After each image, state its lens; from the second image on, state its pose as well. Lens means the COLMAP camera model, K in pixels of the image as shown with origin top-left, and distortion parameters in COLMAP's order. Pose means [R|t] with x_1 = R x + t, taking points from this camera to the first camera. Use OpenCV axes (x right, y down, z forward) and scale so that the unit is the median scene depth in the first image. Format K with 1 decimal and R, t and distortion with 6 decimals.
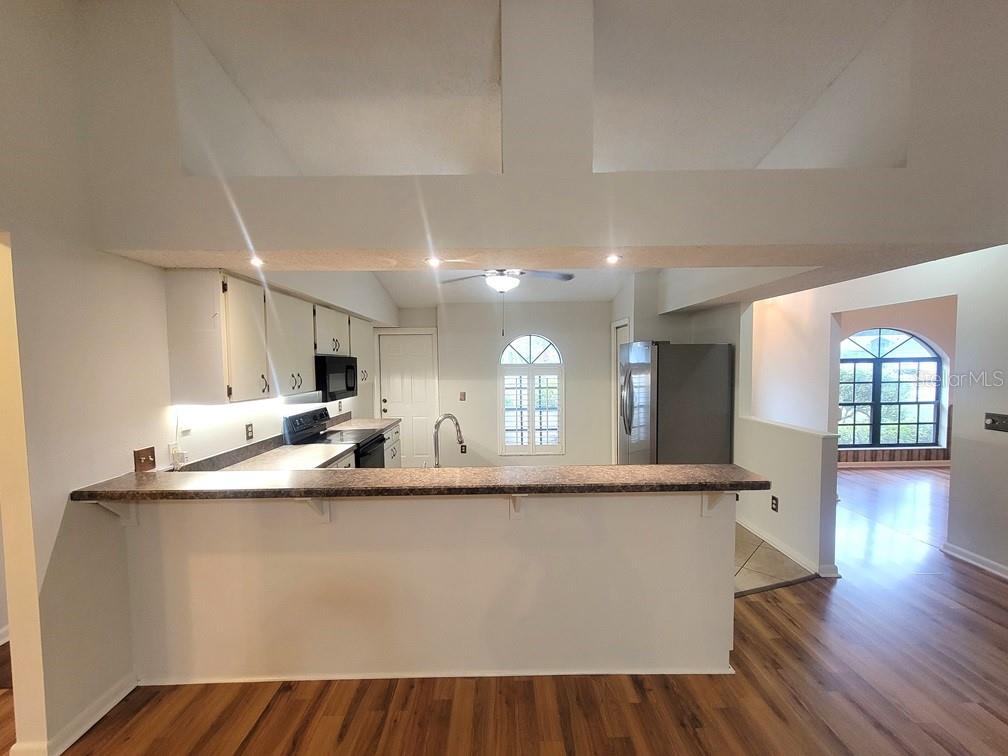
lens RADIAL K [[410.9, 0, 507.6], [0, 410.9, 382.3], [0, 0, 1]] dist [0.006981, 0.000308]
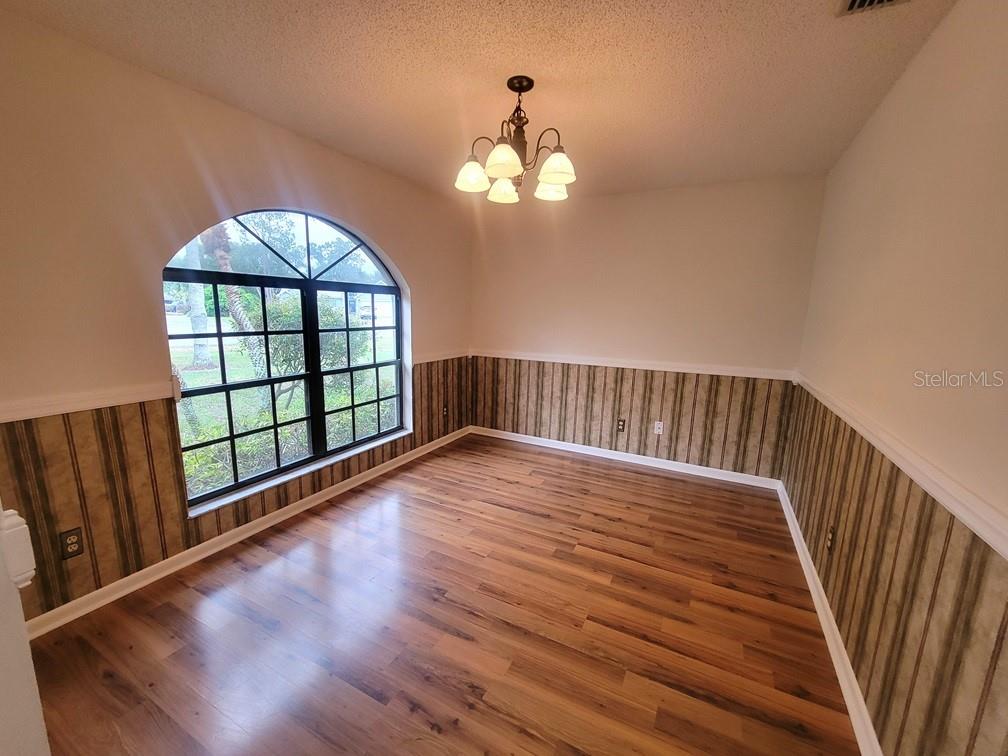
lens RADIAL K [[410.9, 0, 503.8], [0, 410.9, 382.7], [0, 0, 1]] dist [0.006981, 0.000308]
pose [[0.473961, -0.132092, 0.870582, 0.574903], [0.017209, 0.989885, 0.140825, -0.004048], [-0.880378, -0.051764, 0.471440, 0.572935]]
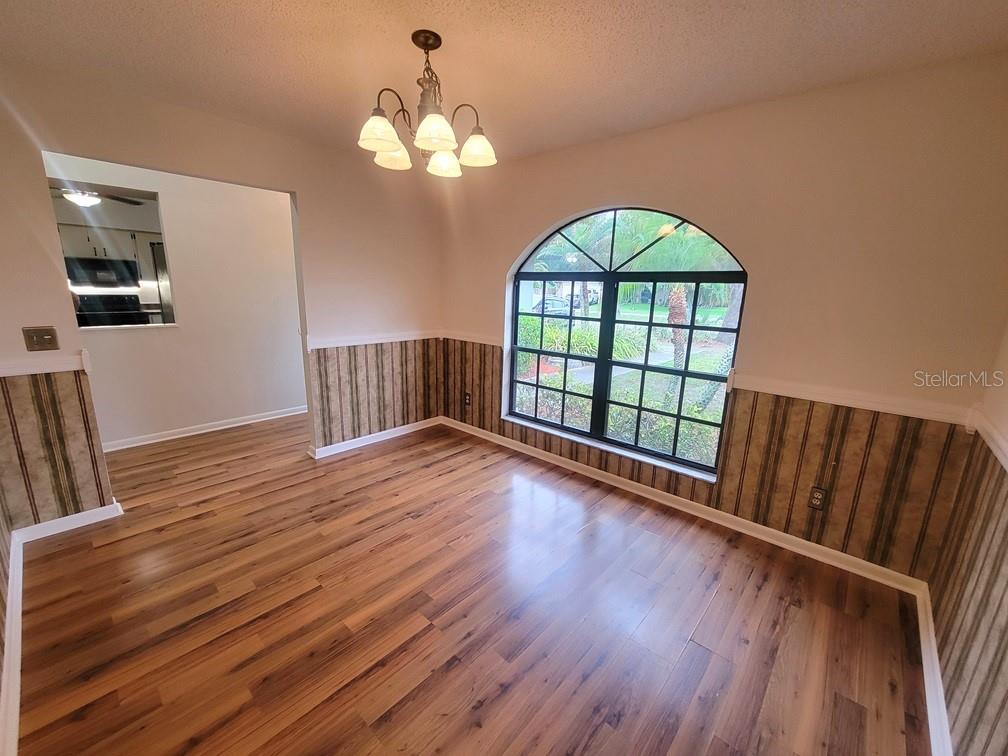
lens RADIAL K [[410.9, 0, 498.5], [0, 410.9, 383.2], [0, 0, 1]] dist [0.006981, 0.000308]
pose [[0.730672, 0.187151, -0.656576, 1.148034], [-0.072485, 0.977524, 0.197970, -0.015316], [0.678869, -0.097059, 0.727816, 0.527649]]
